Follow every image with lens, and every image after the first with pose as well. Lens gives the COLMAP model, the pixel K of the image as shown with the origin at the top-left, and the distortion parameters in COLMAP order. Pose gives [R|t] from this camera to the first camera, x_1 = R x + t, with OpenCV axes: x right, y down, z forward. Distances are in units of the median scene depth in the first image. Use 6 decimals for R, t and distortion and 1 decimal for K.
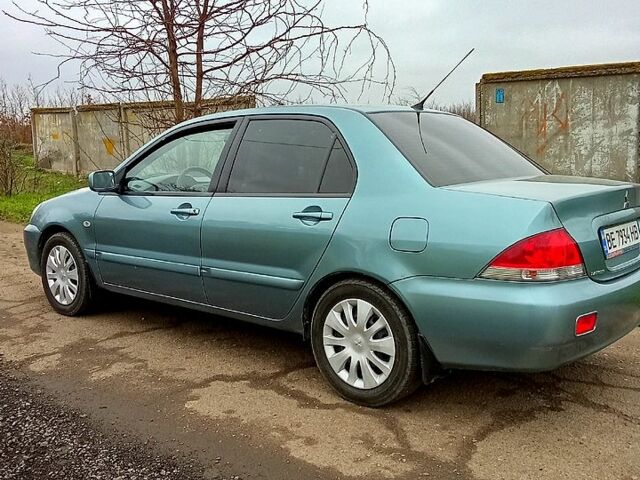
lens RADIAL K [[674.2, 0, 323.9], [0, 674.2, 238.6], [0, 0, 1]] dist [0.111164, -0.238340]
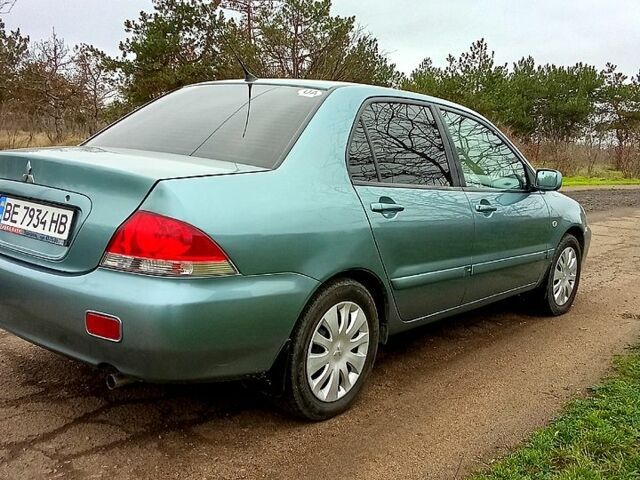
lens RADIAL K [[674.2, 0, 323.9], [0, 674.2, 238.6], [0, 0, 1]] dist [0.111164, -0.238340]
pose [[0.009252, 0.140074, -0.990098, 1.276013], [-0.192415, 0.971886, 0.135700, -0.158453], [0.981270, 0.189254, 0.035944, 1.339856]]
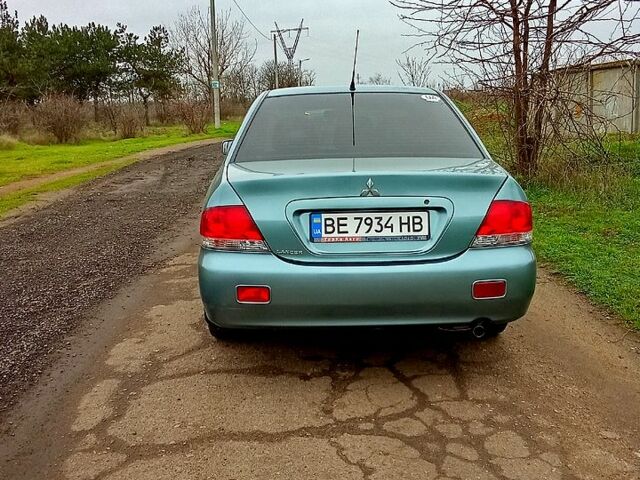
lens RADIAL K [[674.2, 0, 323.9], [0, 674.2, 238.6], [0, 0, 1]] dist [0.111164, -0.238340]
pose [[0.656171, 0.125912, -0.744034, 1.129491], [-0.081623, 0.992039, 0.095897, -0.070910], [0.750185, -0.002195, 0.661224, 0.325010]]
